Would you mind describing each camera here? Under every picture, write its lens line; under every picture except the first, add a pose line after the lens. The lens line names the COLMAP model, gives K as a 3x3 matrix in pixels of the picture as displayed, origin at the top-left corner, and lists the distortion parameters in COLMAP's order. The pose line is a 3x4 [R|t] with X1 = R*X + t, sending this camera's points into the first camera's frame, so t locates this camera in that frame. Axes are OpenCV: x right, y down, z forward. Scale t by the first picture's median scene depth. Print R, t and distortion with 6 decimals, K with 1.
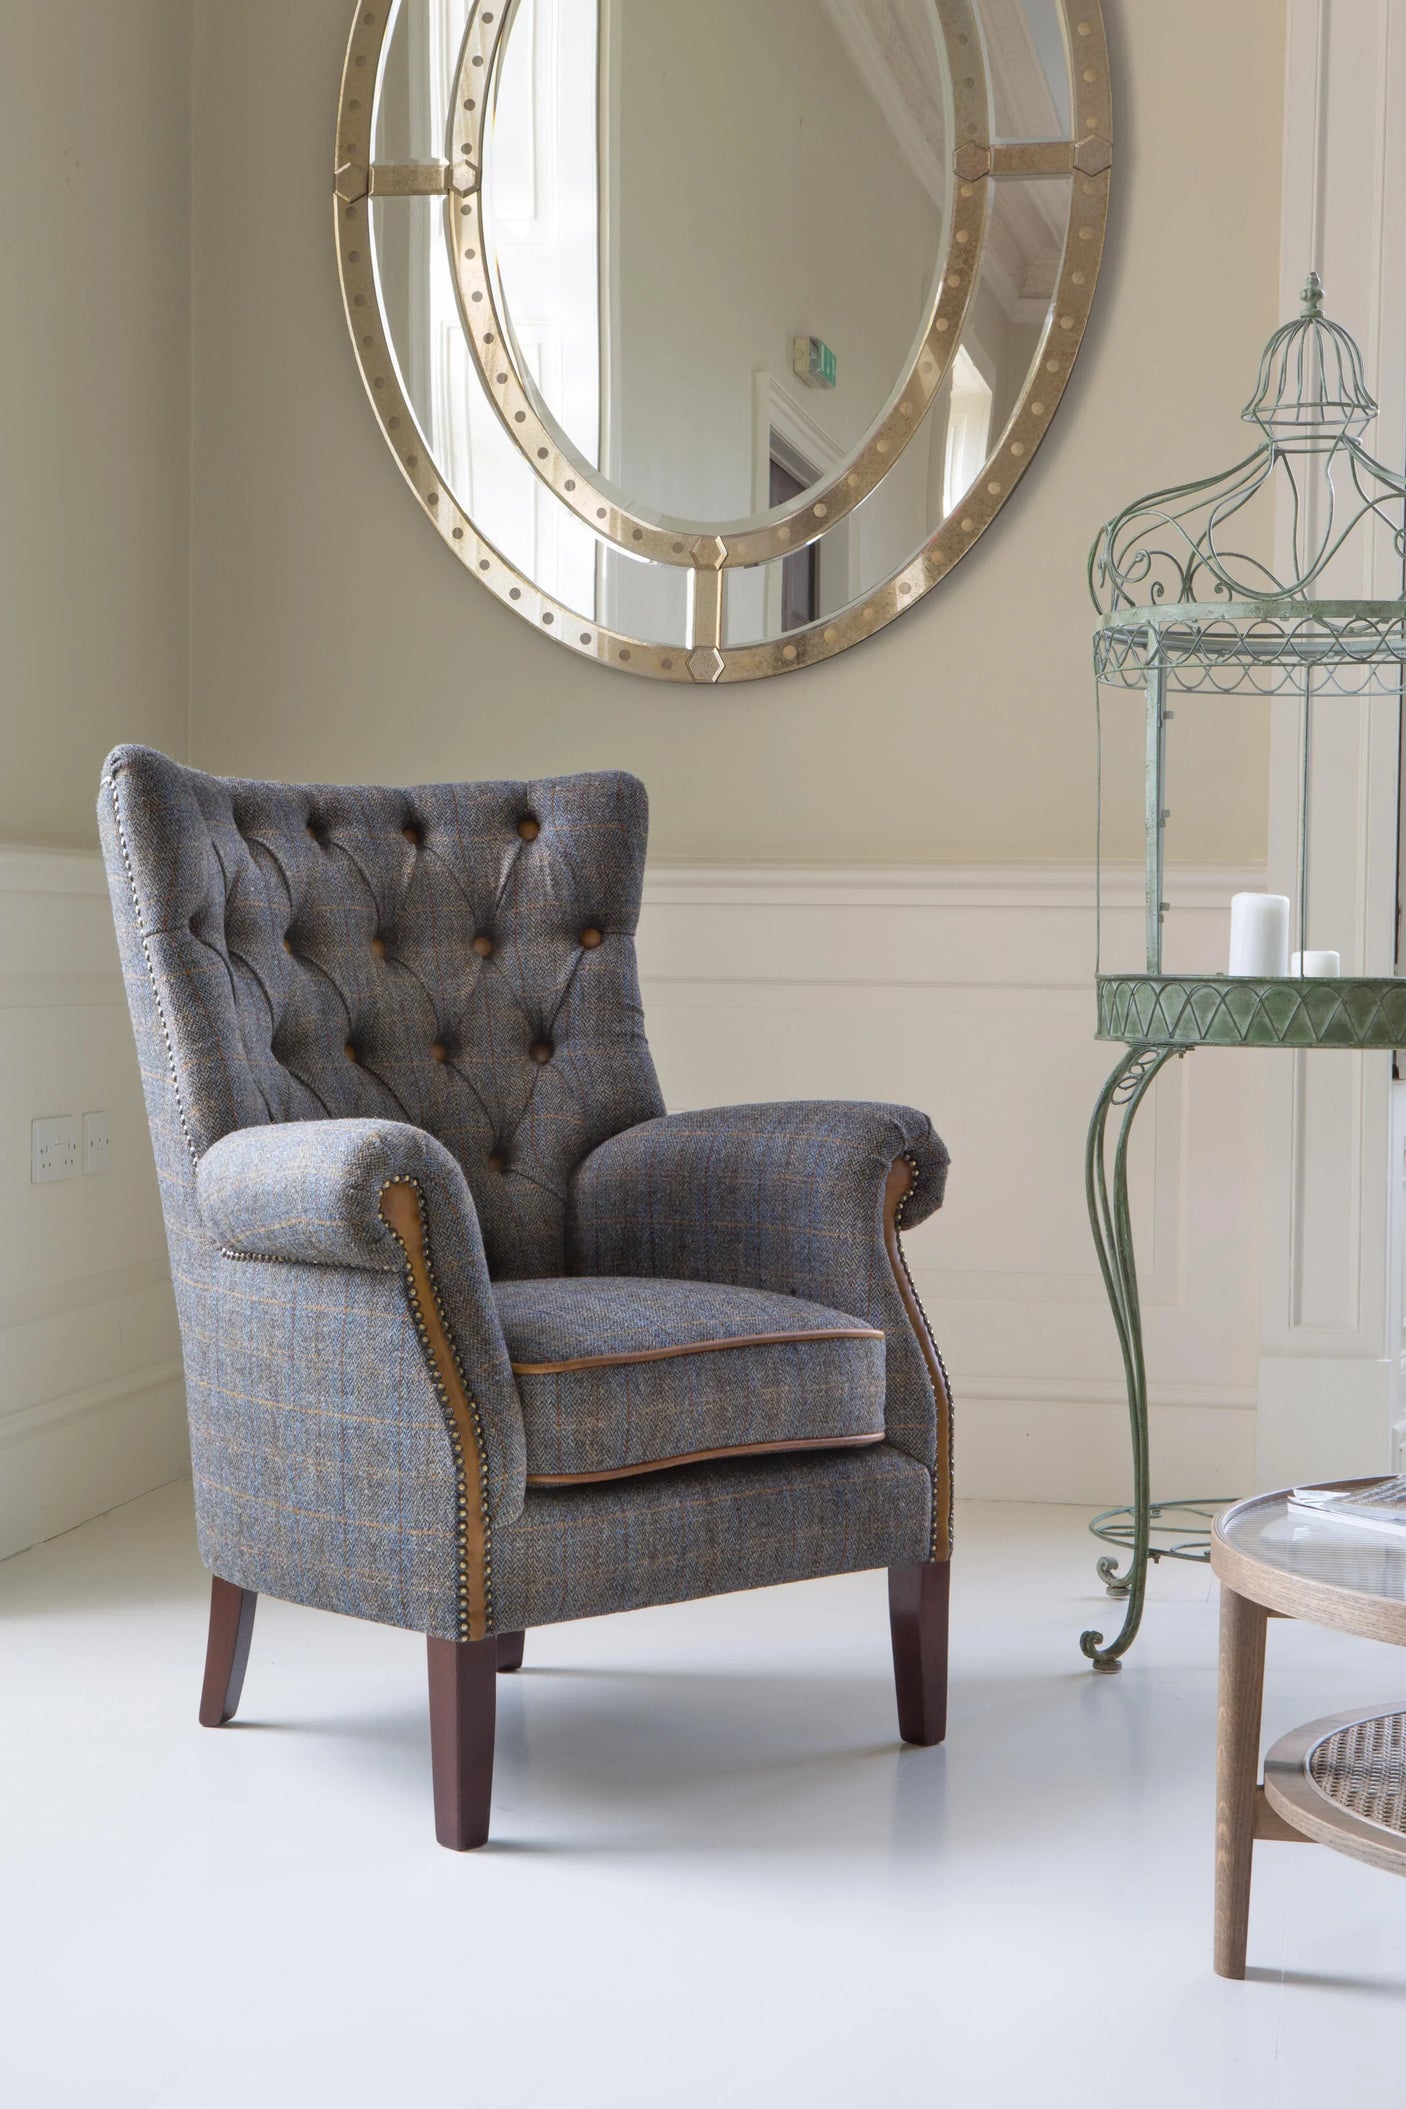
lens RADIAL K [[3308.9, 0, 703.0], [0, 3308.9, 1054.5], [0, 0, 1]] dist [0.050412, 0.152639]
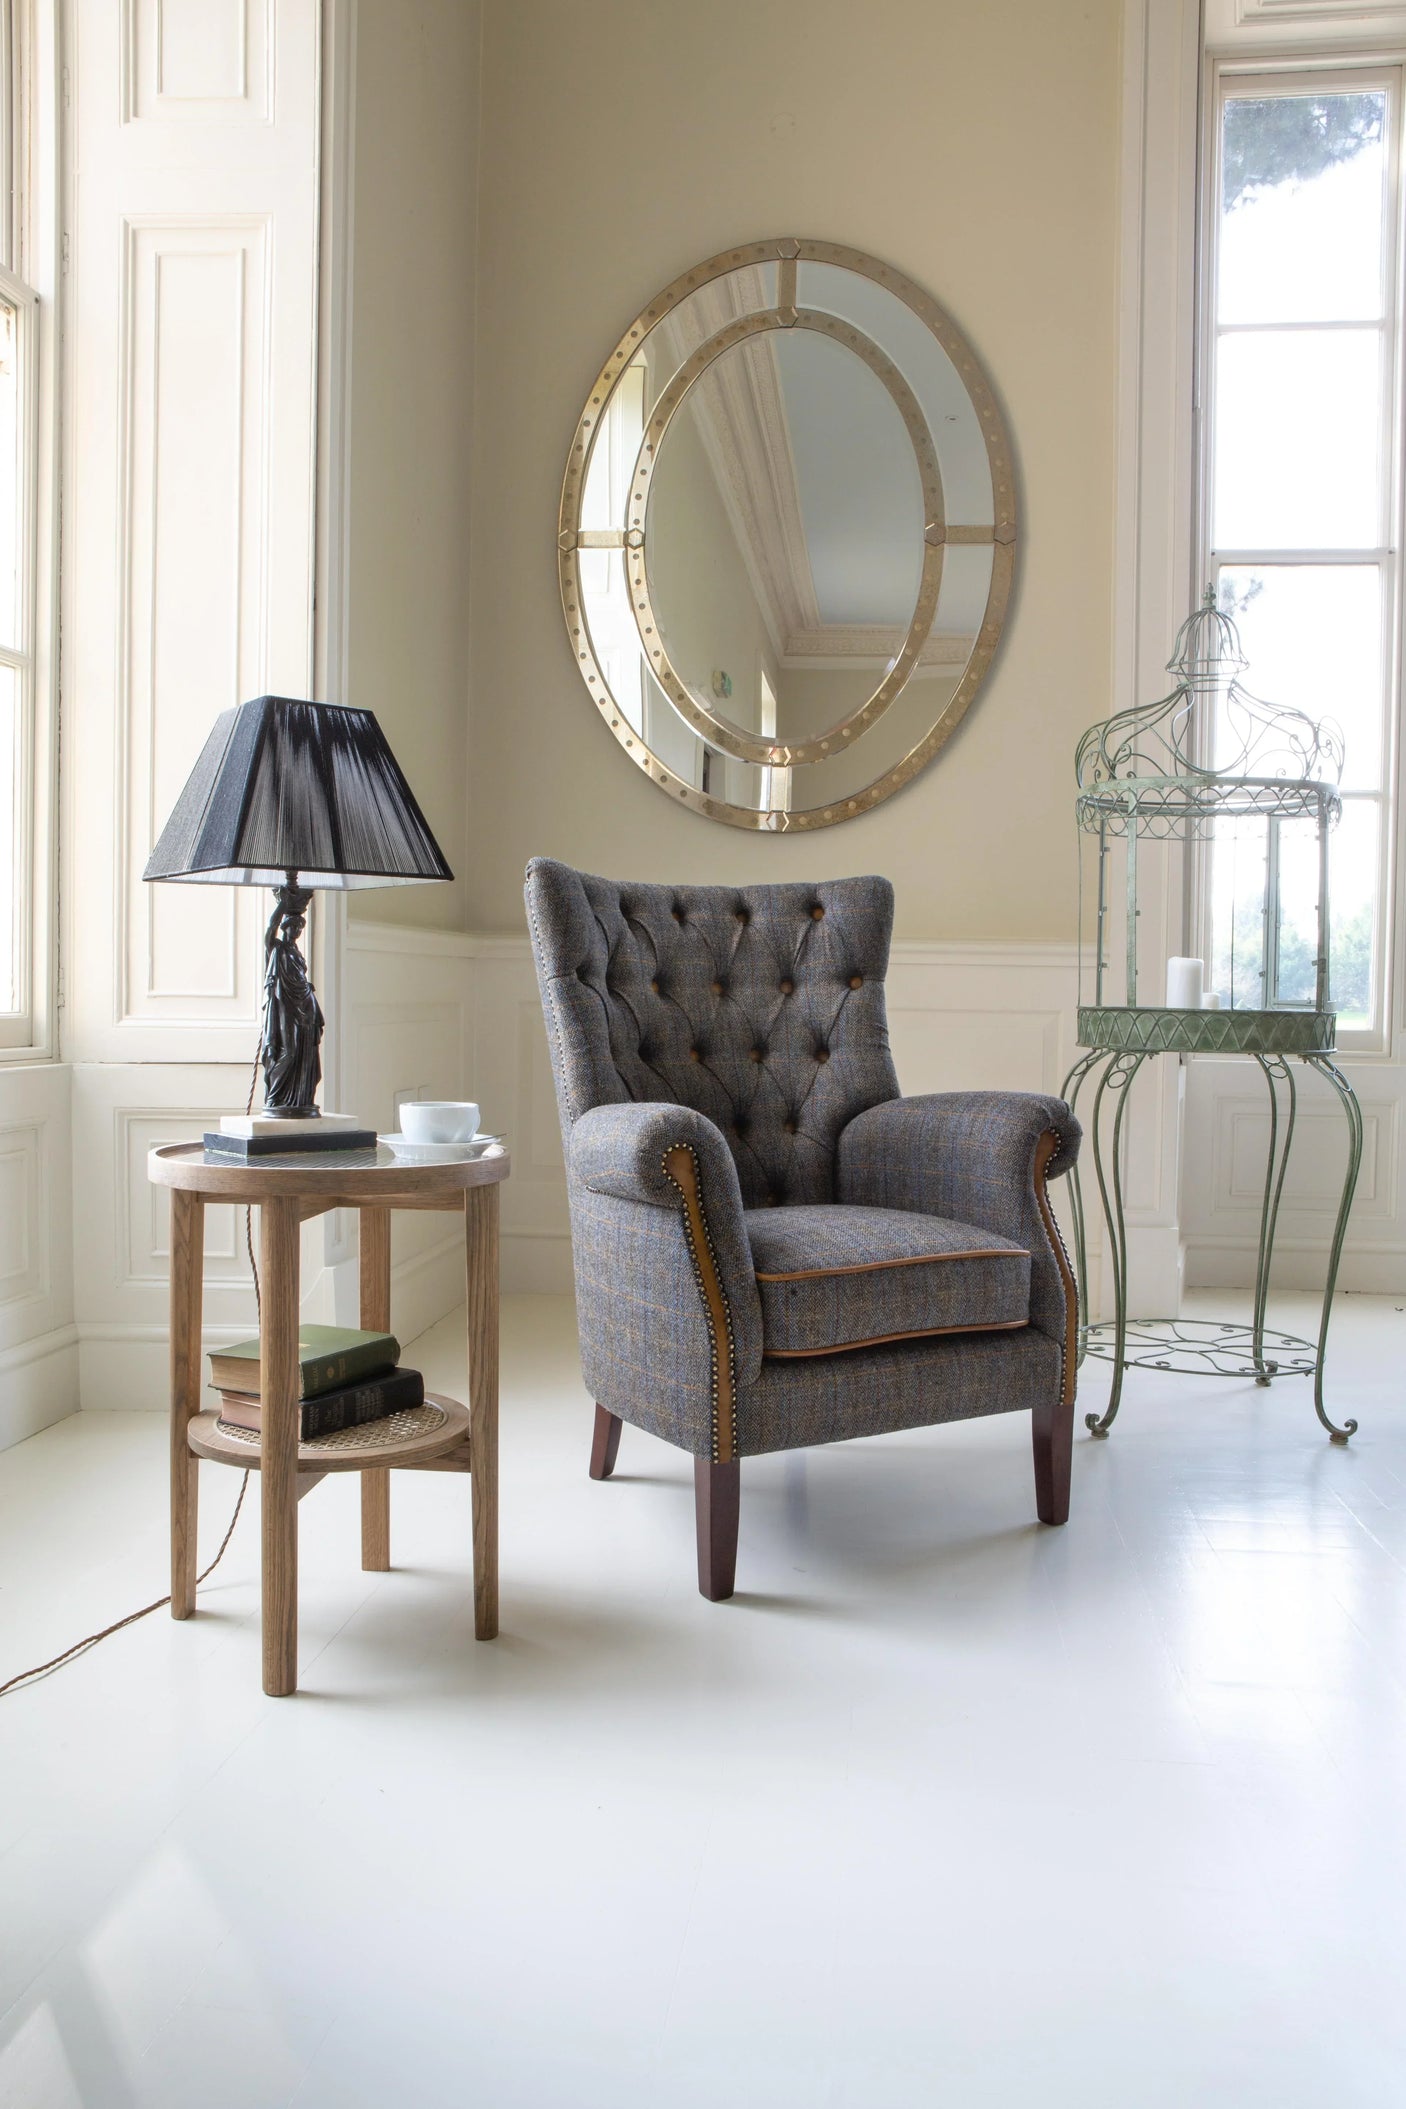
lens RADIAL K [[1595.6, 0, 703.0], [0, 1595.6, 1054.5], [0, 0, 1]] dist [-0.100347, 0.002858]
pose [[0.978438, 0.012420, -0.206169, 0.056216], [-0.010898, 0.999904, 0.008519, -0.007796], [0.206255, -0.006088, 0.978479, 0.277691]]
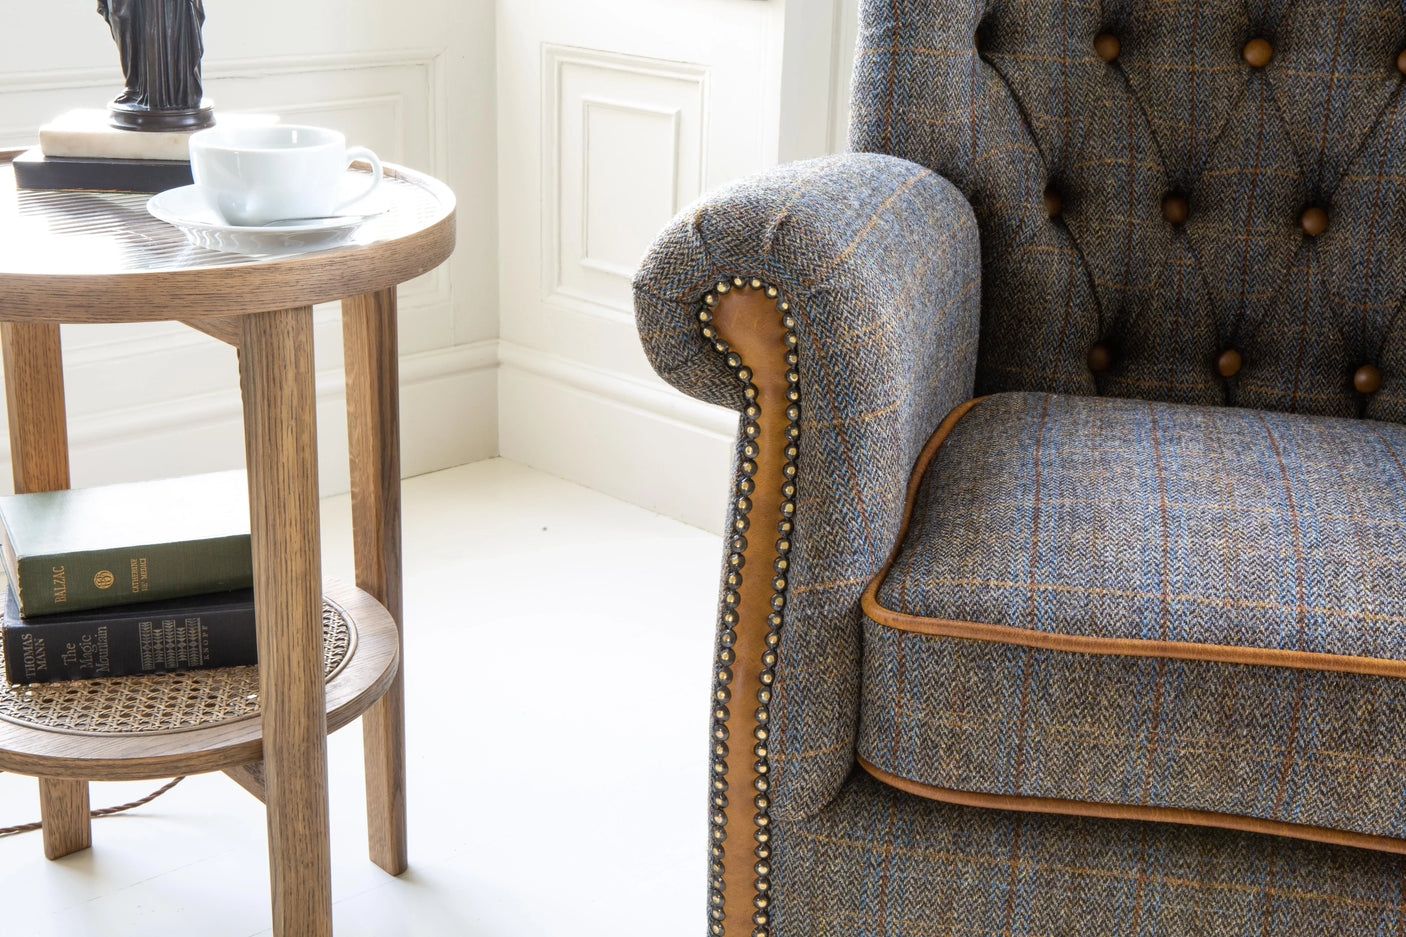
lens RADIAL K [[1889.6, 0, 706.5], [0, 1889.6, 457.8], [0, 0, 1]] dist [-0.021129, 0.120790]
pose [[0.586206, 0.277171, -0.761275, 0.178500], [-0.051445, 0.950496, 0.306449, -0.039356], [0.808527, -0.140478, 0.571445, 0.686600]]
